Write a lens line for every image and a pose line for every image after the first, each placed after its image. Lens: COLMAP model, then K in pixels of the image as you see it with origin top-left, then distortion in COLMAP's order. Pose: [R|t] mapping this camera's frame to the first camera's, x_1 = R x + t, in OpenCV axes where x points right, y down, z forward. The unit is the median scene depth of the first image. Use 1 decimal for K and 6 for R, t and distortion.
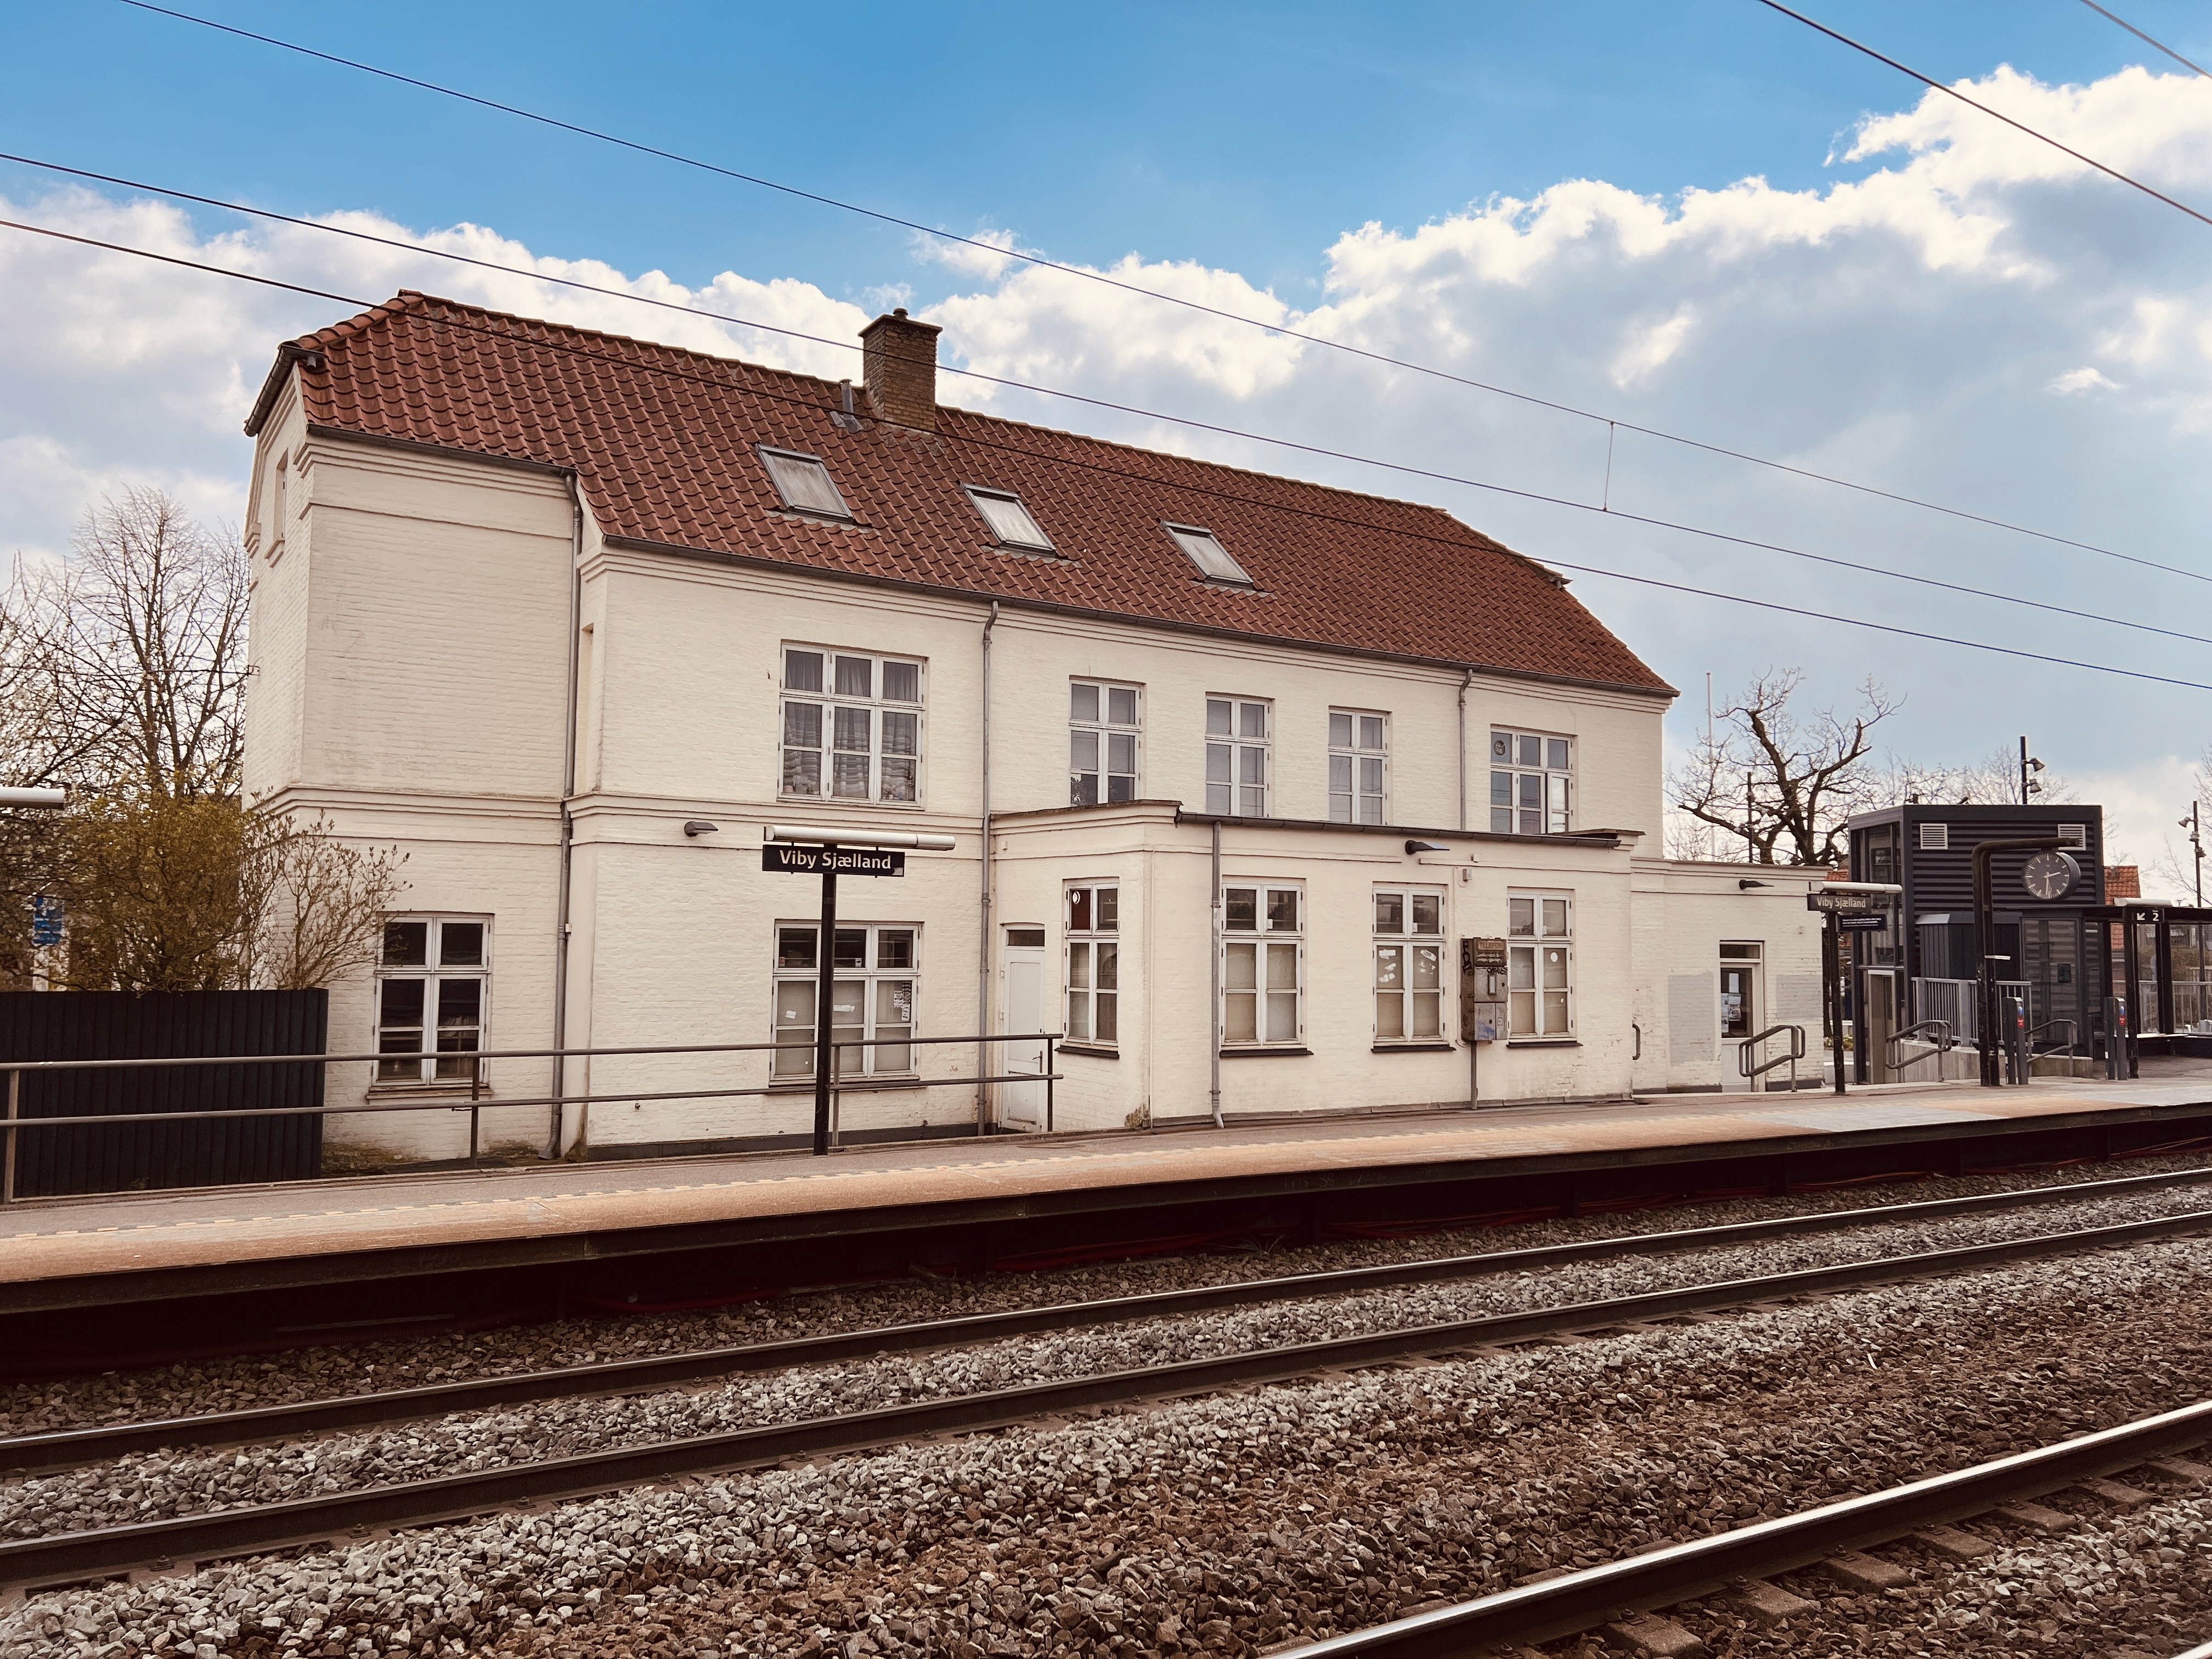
lens RADIAL K [[1665.7, 0, 1108.5], [0, 1665.7, 818.8], [0, 0, 1]] dist [0.130742, -0.223147]
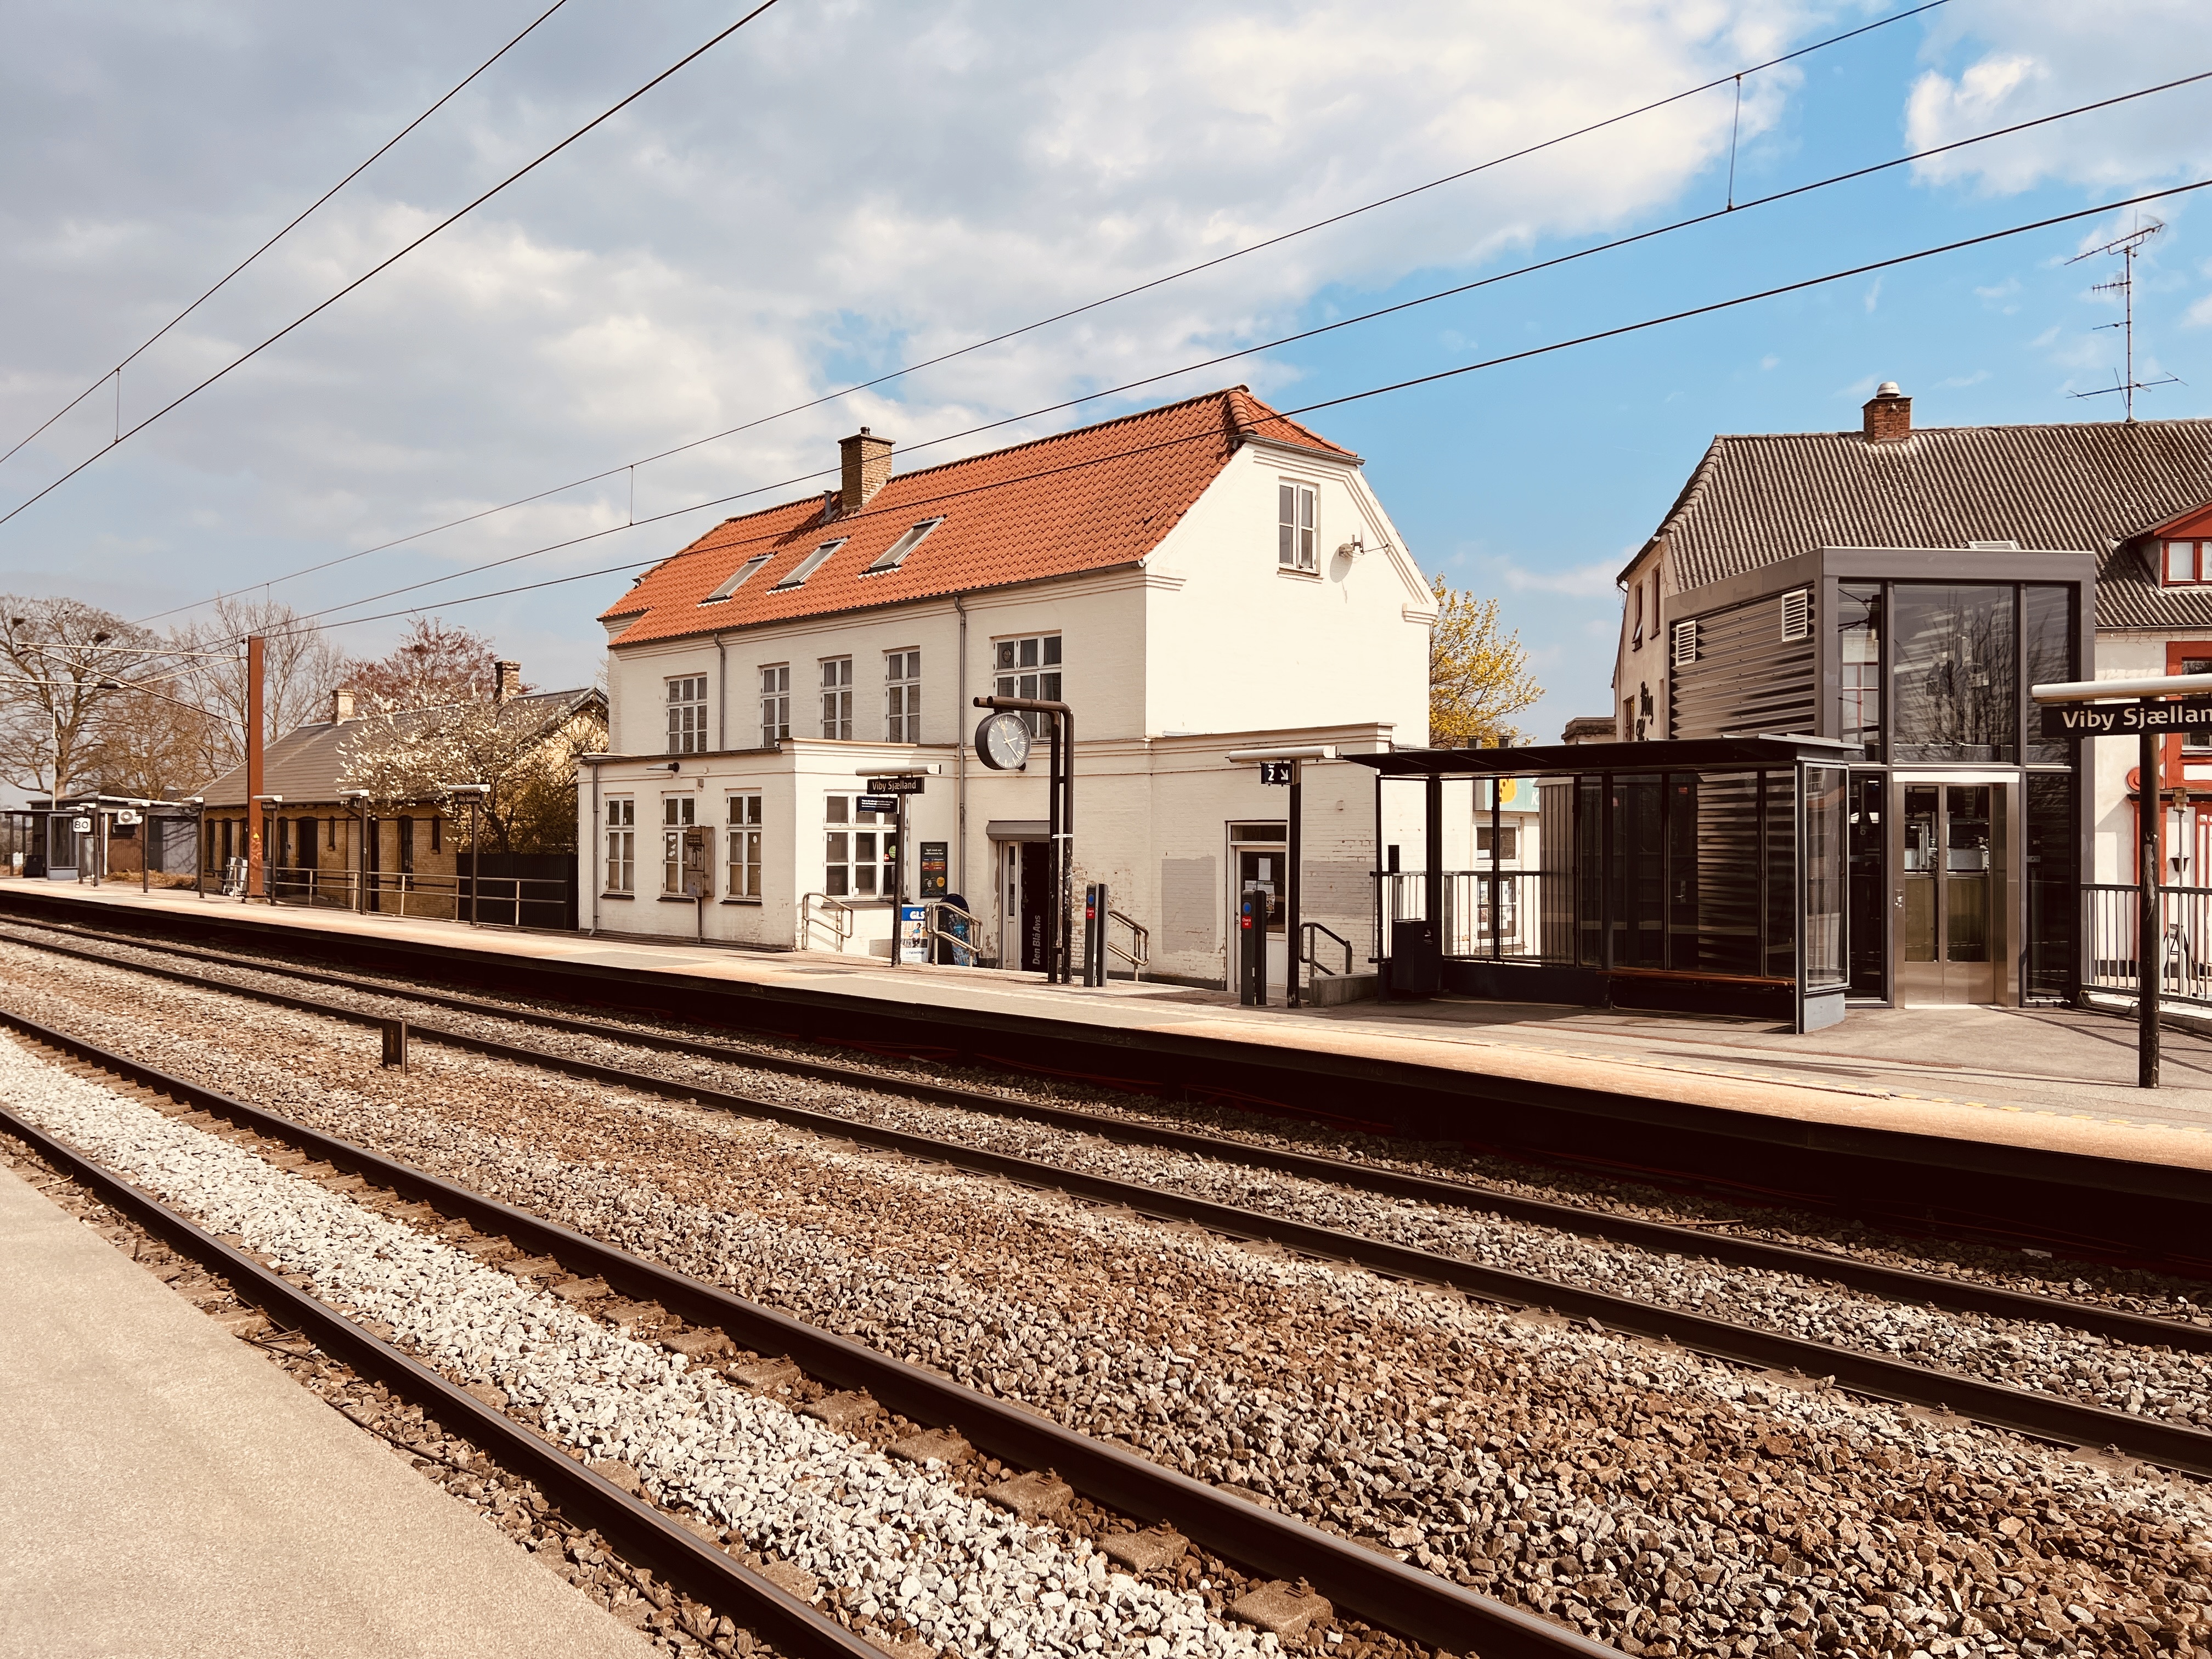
lens RADIAL K [[1665.7, 0, 1108.5], [0, 1665.7, 818.8], [0, 0, 1]] dist [0.130742, -0.223147]
pose [[0.172374, -0.019504, -0.984839, 1.721607], [0.075593, 0.997117, -0.006516, 0.101674], [0.982127, -0.073324, 0.173351, 1.110114]]
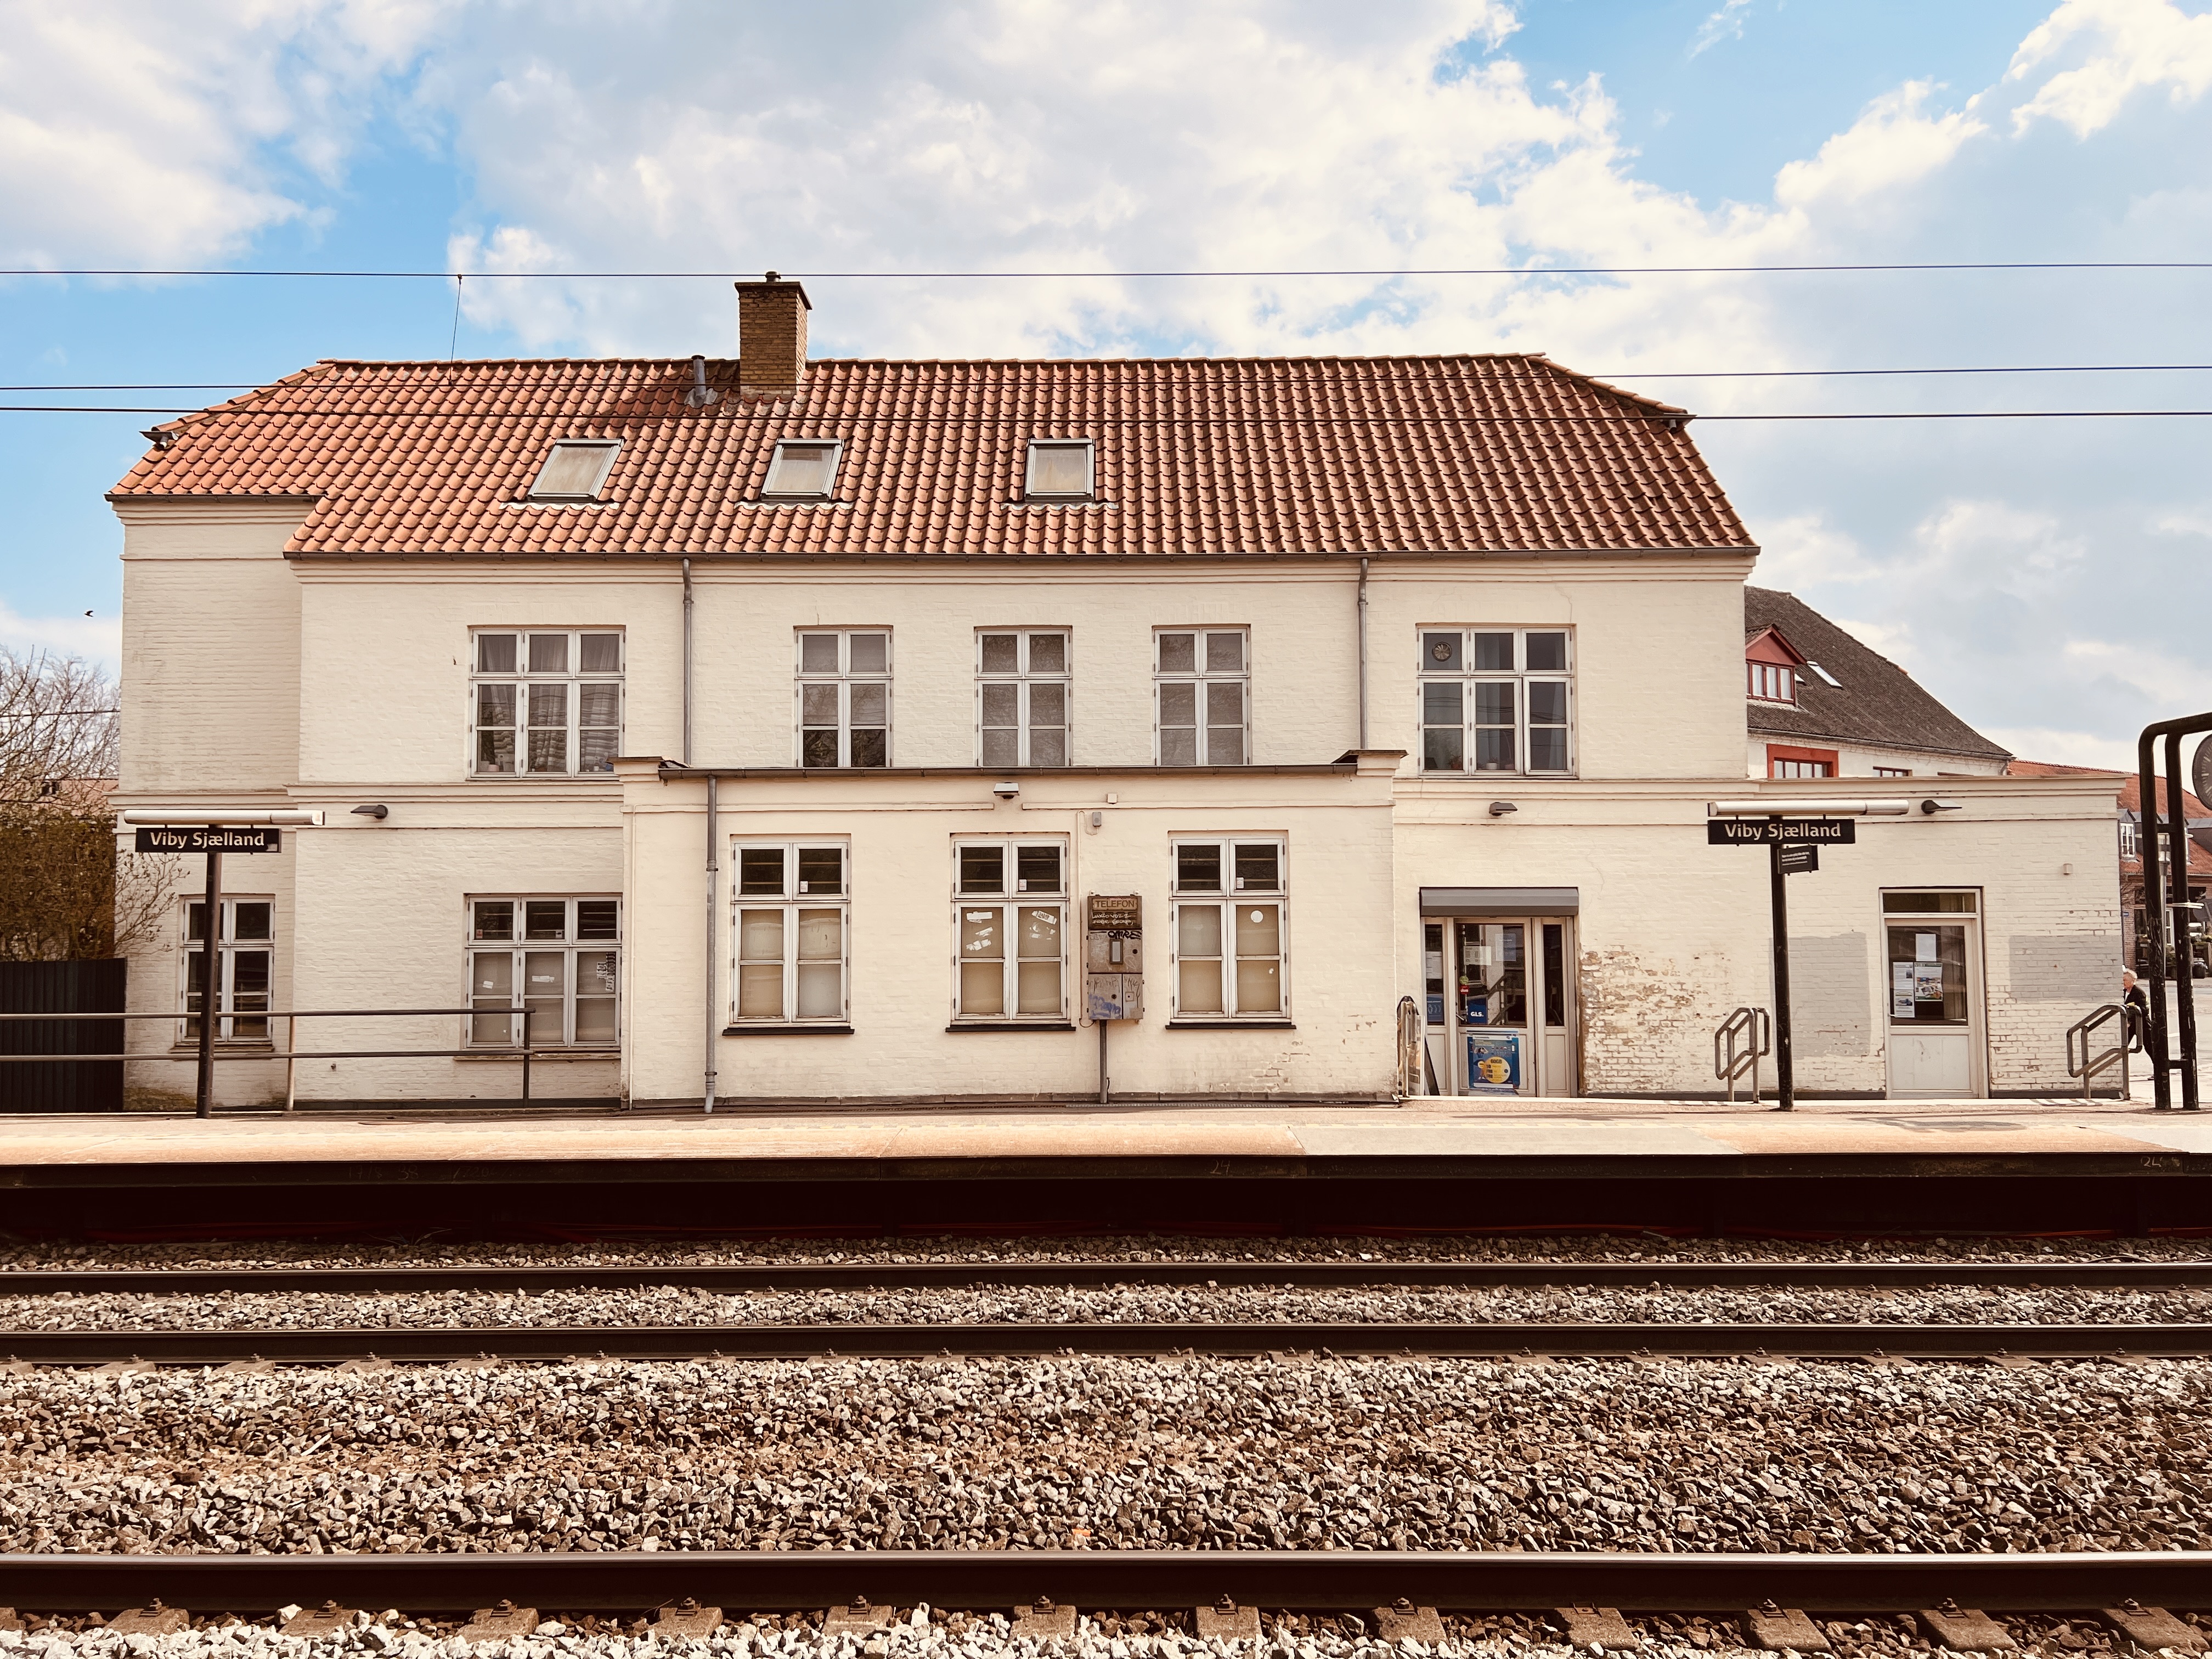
lens RADIAL K [[1665.7, 0, 1108.5], [0, 1665.7, 818.8], [0, 0, 1]] dist [0.130742, -0.223147]
pose [[0.836836, -0.046269, -0.545495, 0.677795], [0.057560, 0.998335, 0.003624, 0.030906], [0.544420, -0.034431, 0.838106, 0.320105]]
